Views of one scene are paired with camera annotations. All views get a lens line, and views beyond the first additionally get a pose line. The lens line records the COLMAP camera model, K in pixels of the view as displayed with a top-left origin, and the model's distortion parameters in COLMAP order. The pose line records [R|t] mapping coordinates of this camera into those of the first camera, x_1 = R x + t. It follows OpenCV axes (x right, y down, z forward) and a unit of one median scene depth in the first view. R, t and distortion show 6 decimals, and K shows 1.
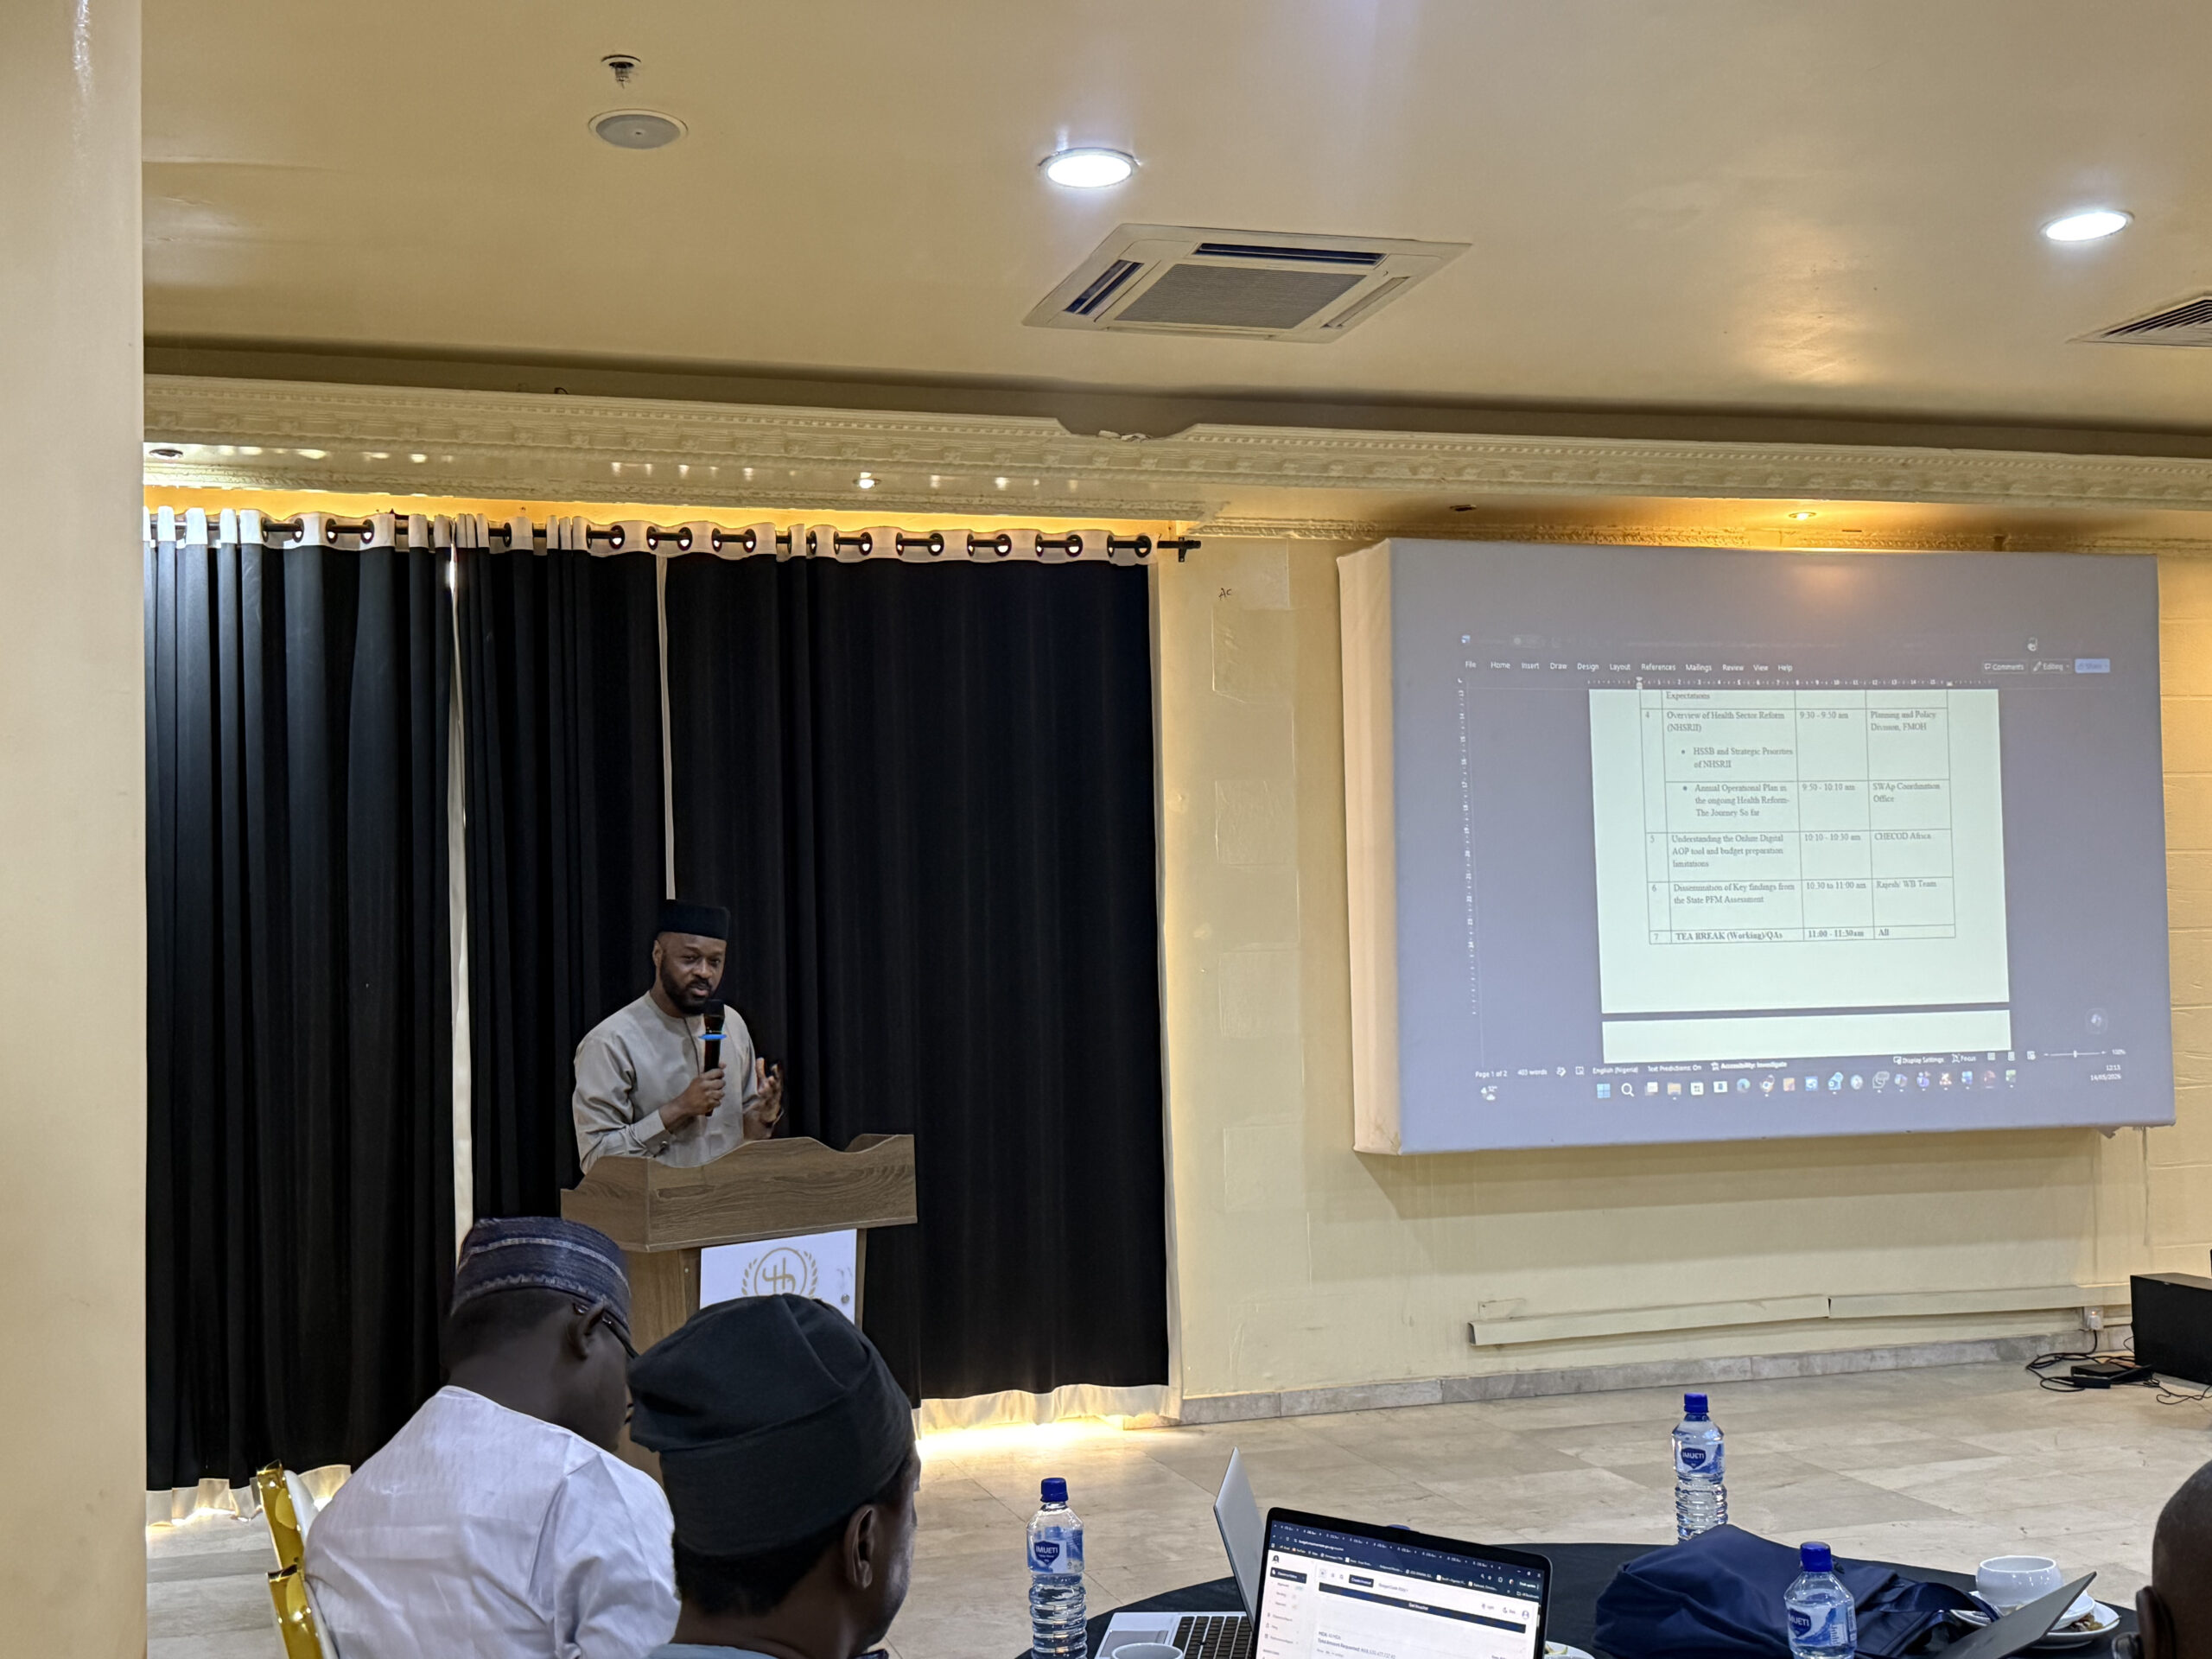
lens RADIAL K [[2423.9, 0, 1106.0], [0, 2423.9, 829.5], [0, 0, 1]] dist [0.209455, -0.503466]
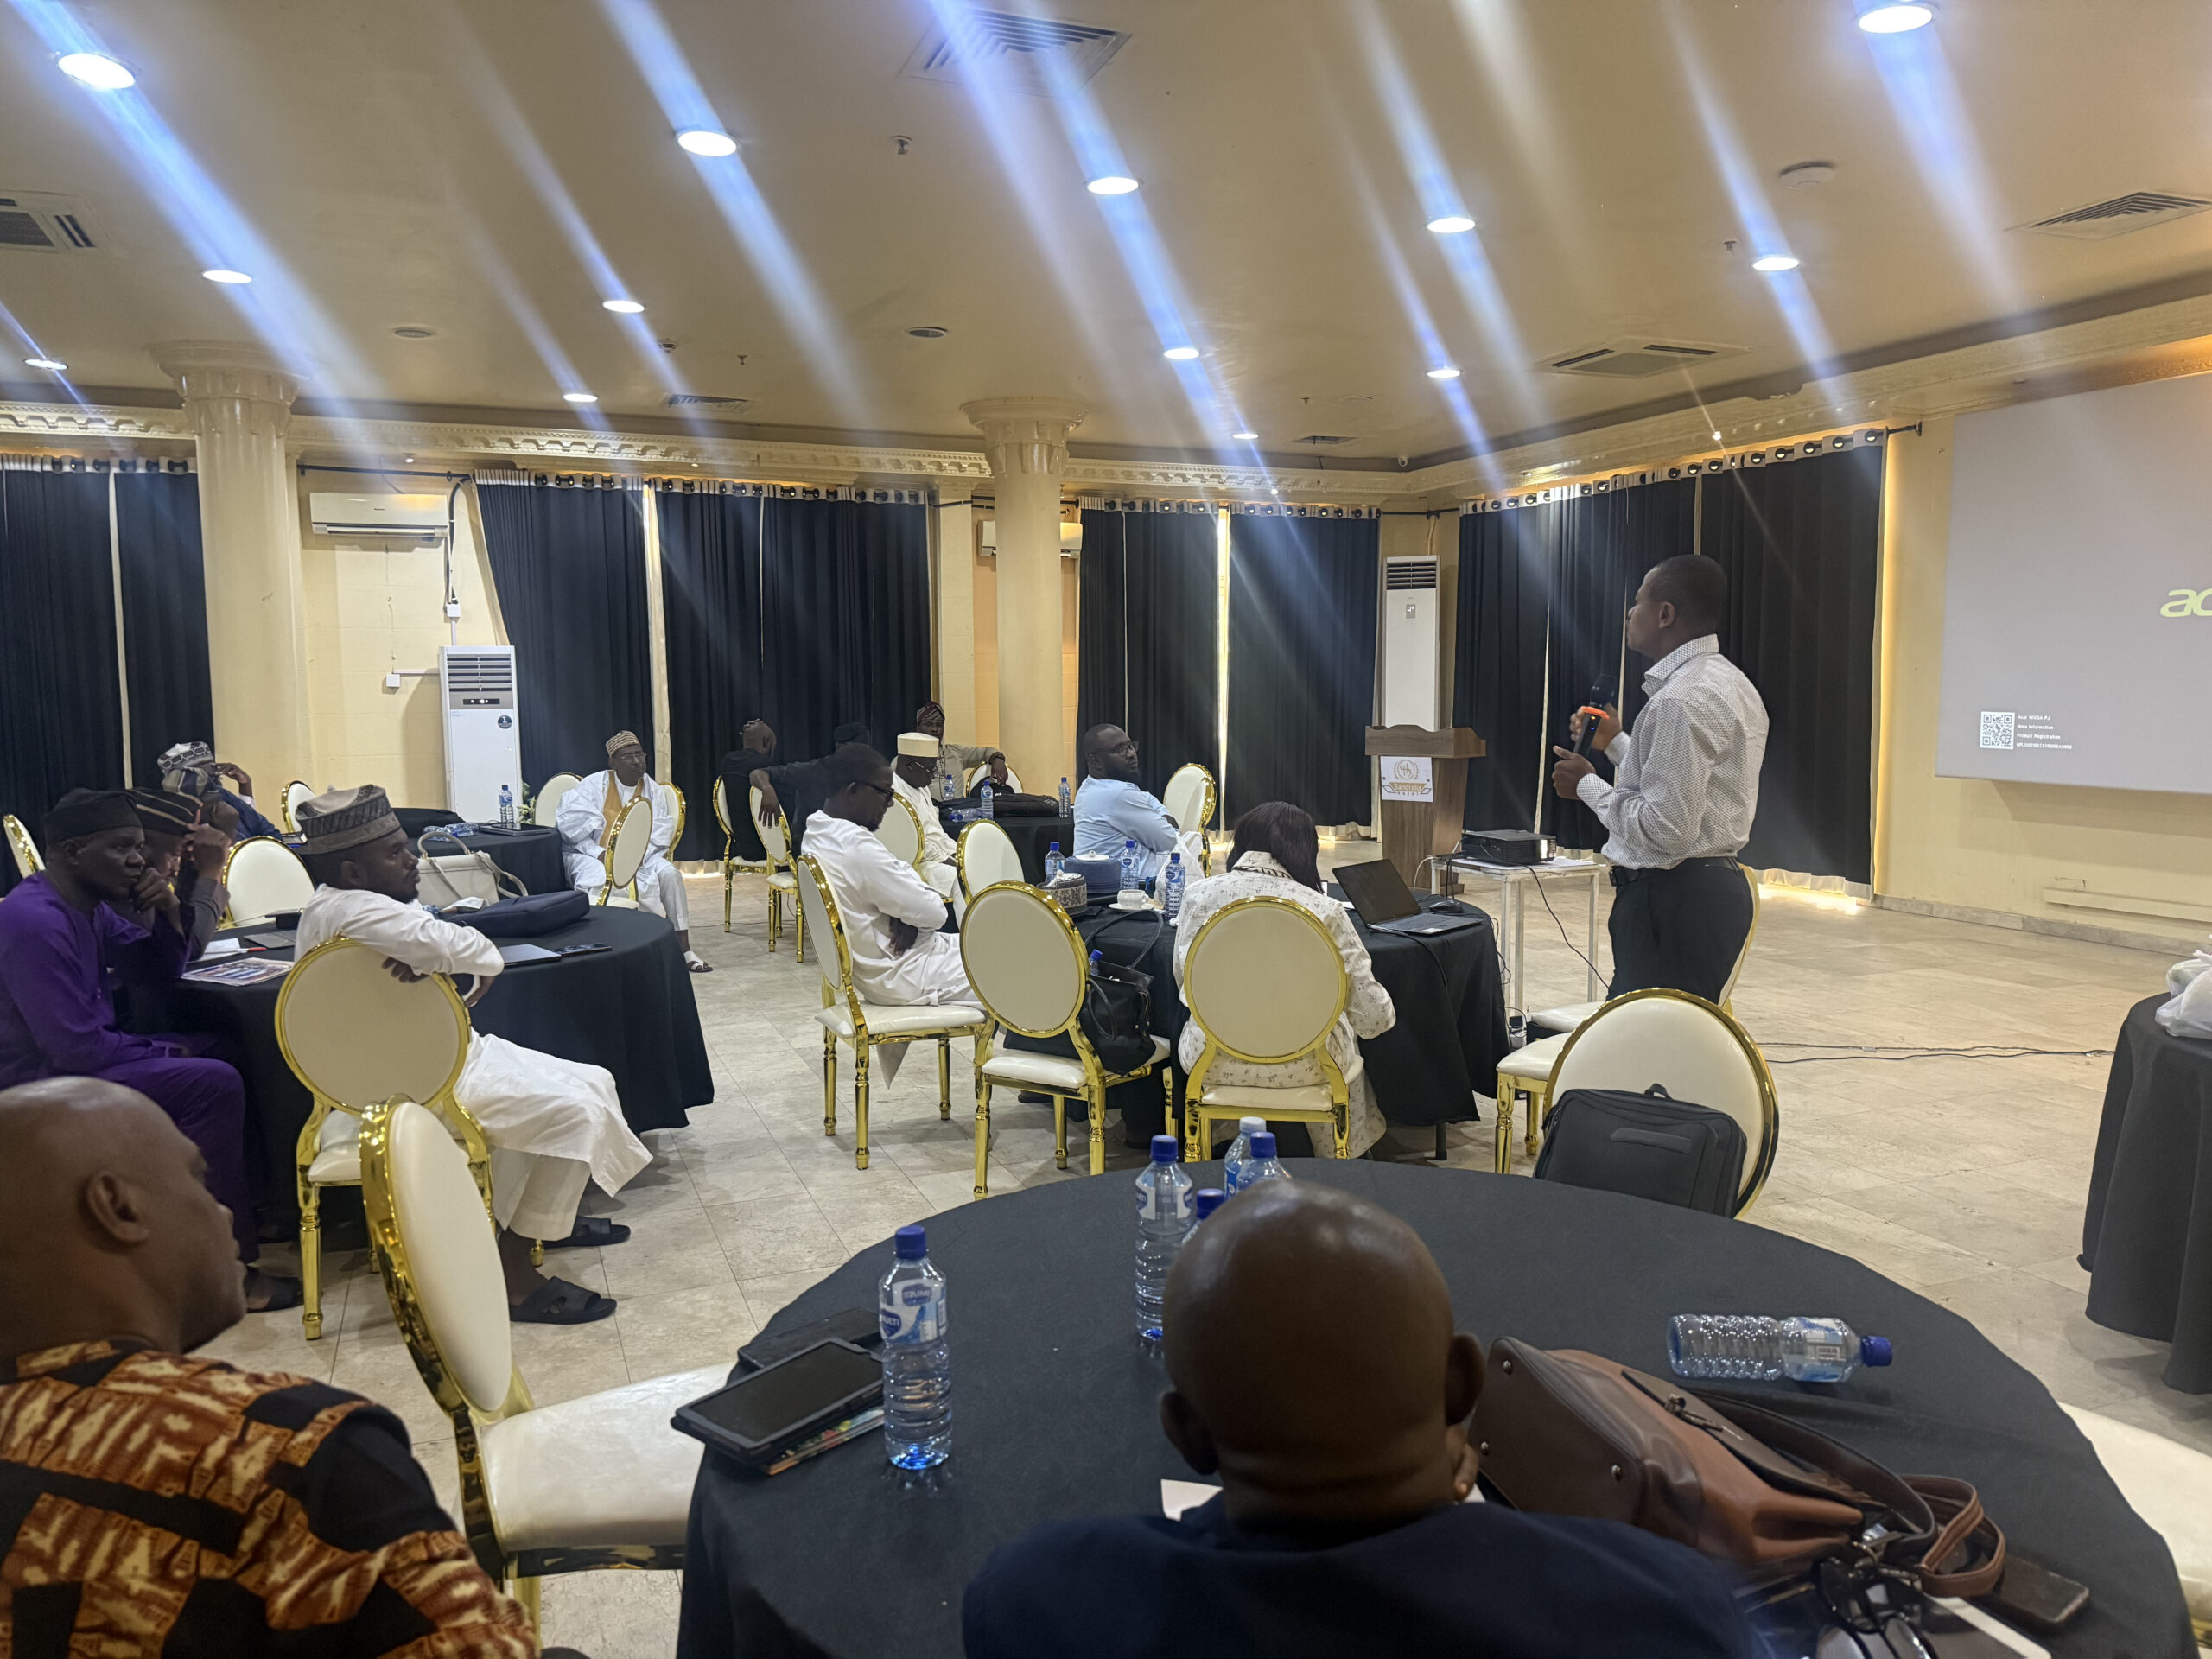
lens RADIAL K [[1535.2, 0, 1111.2], [0, 1535.2, 852.0], [0, 0, 1]] dist [0.102178, -0.158303]
pose [[0.105154, 0.140257, -0.984515, 1.123980], [0.058377, 0.987426, 0.146907, -0.012623], [0.992741, -0.072921, 0.095644, 0.284574]]
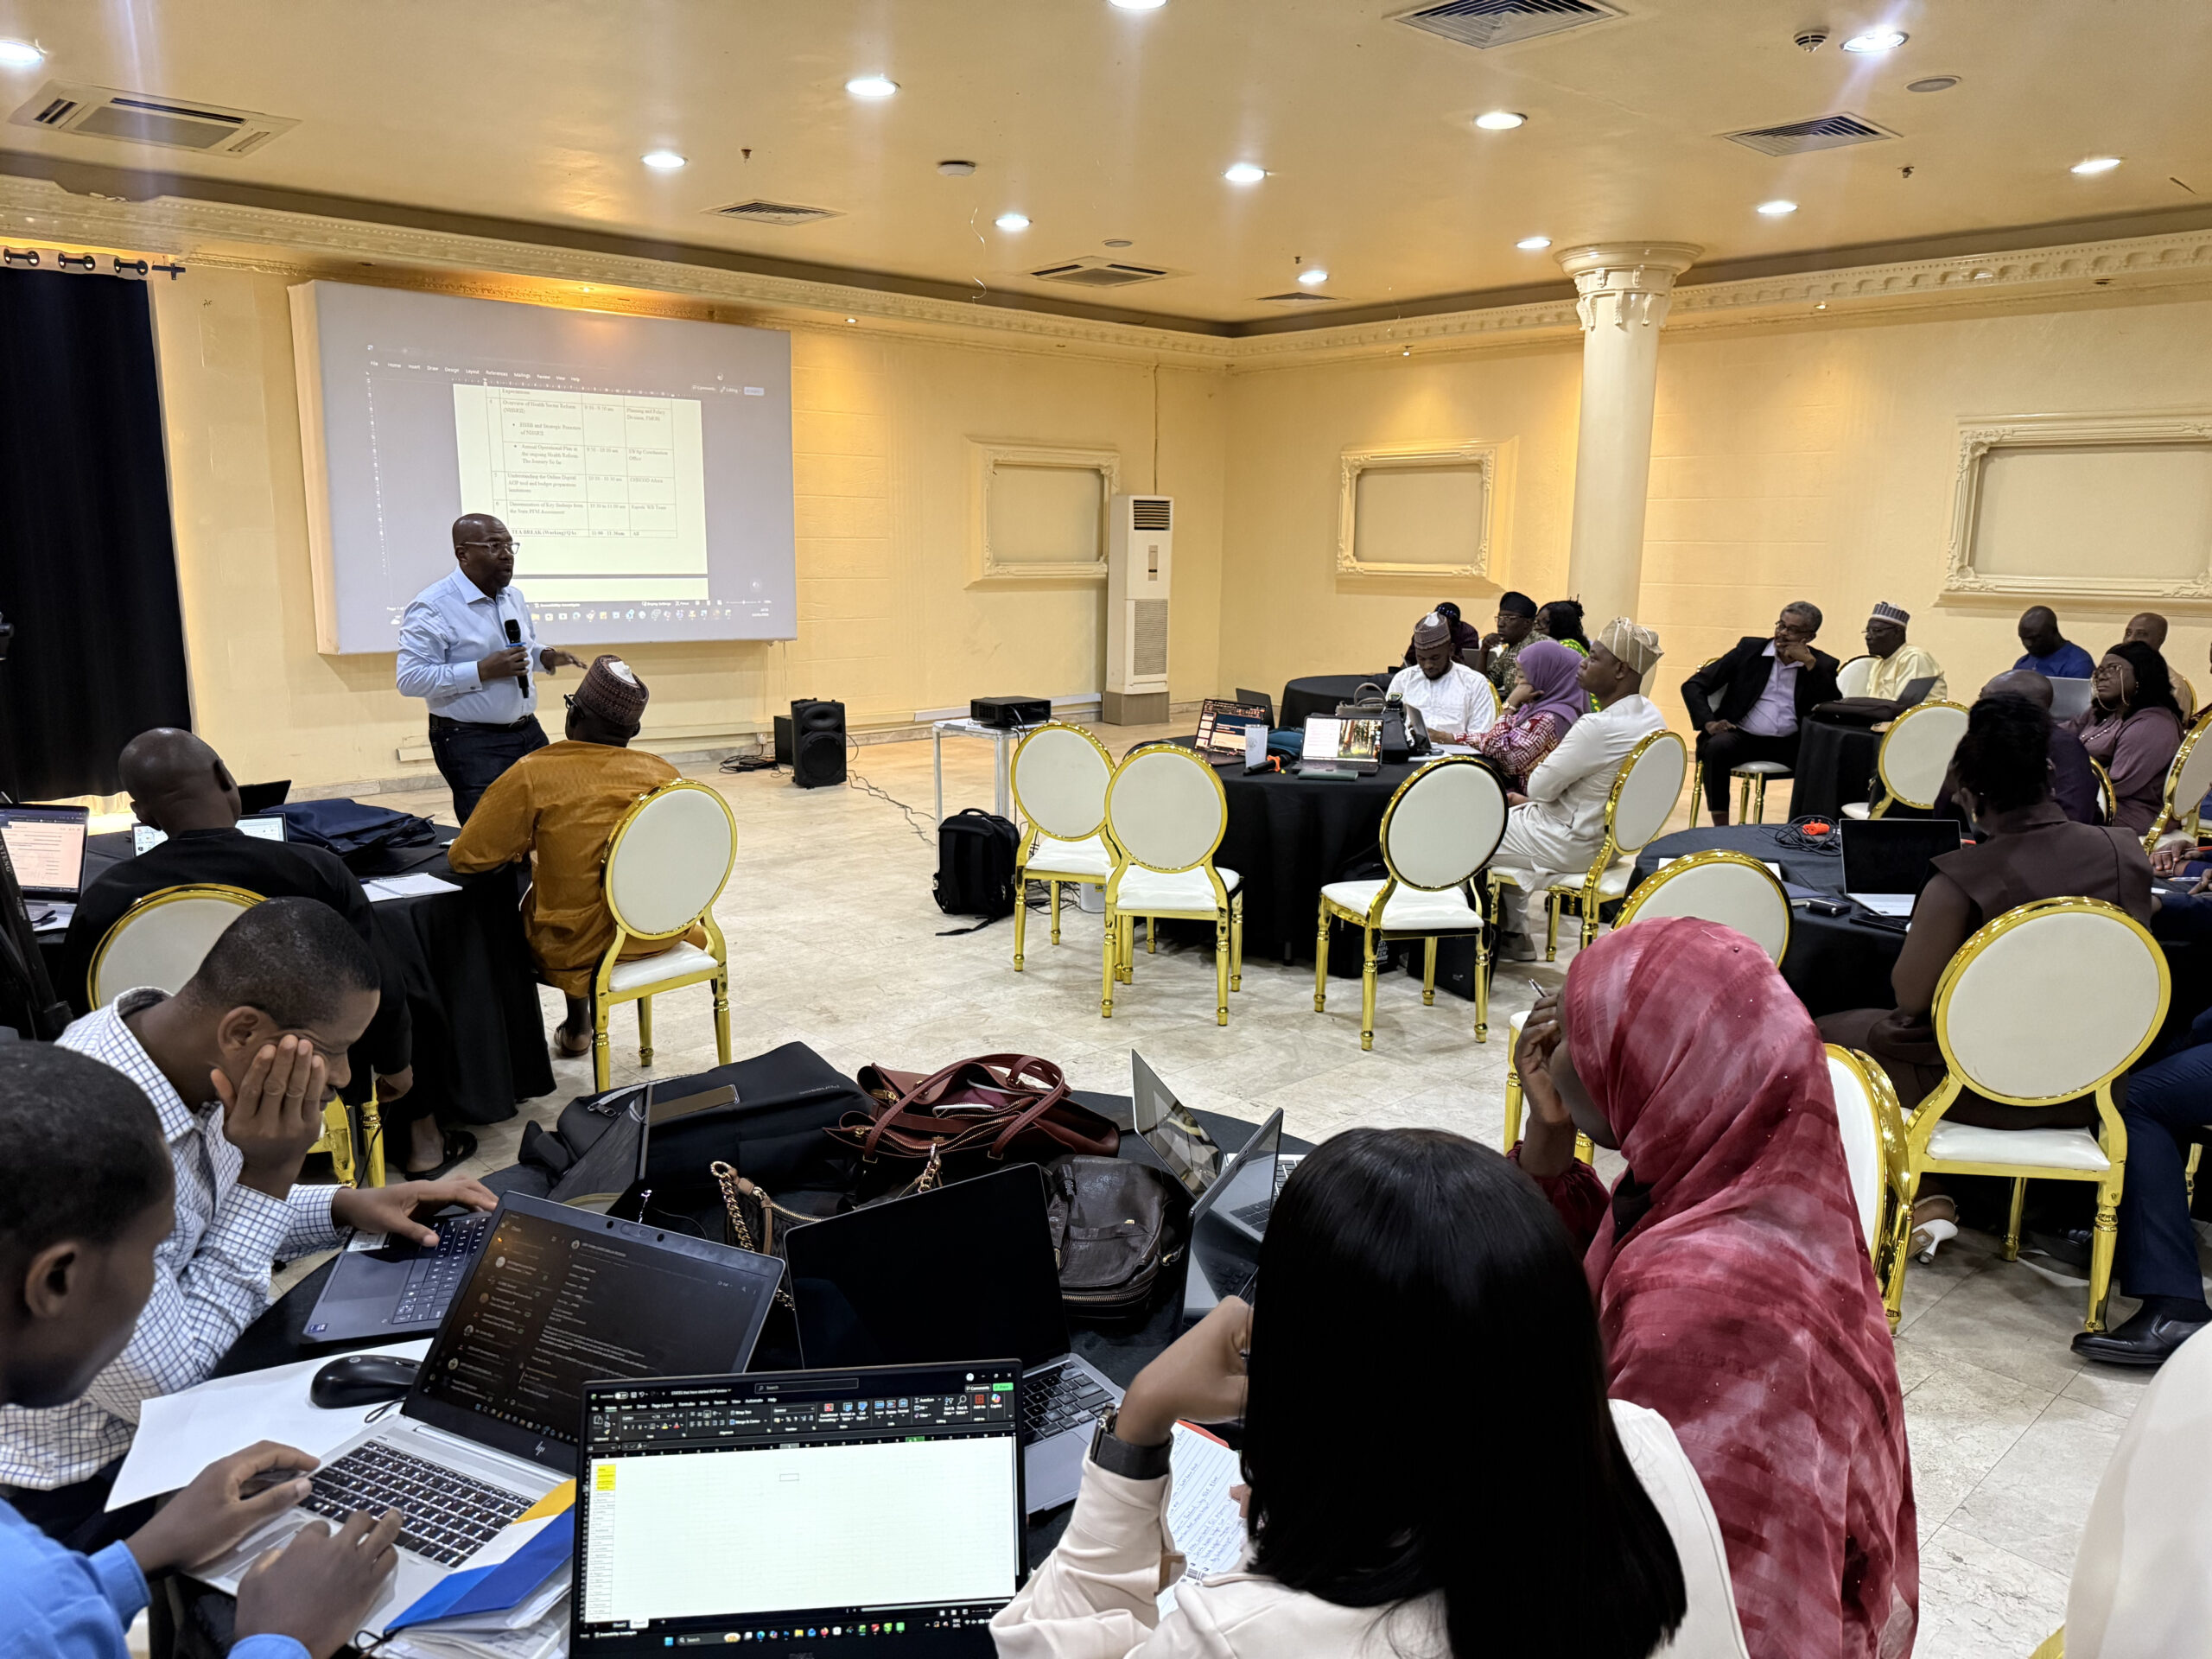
lens RADIAL K [[1535.2, 0, 1111.2], [0, 1535.2, 852.0], [0, 0, 1]] dist [0.102178, -0.158303]
pose [[0.894560, -0.055574, 0.443479, 0.107907], [-0.056613, 0.970159, 0.235770, -0.021737], [-0.443348, -0.236017, 0.864719, -0.224997]]
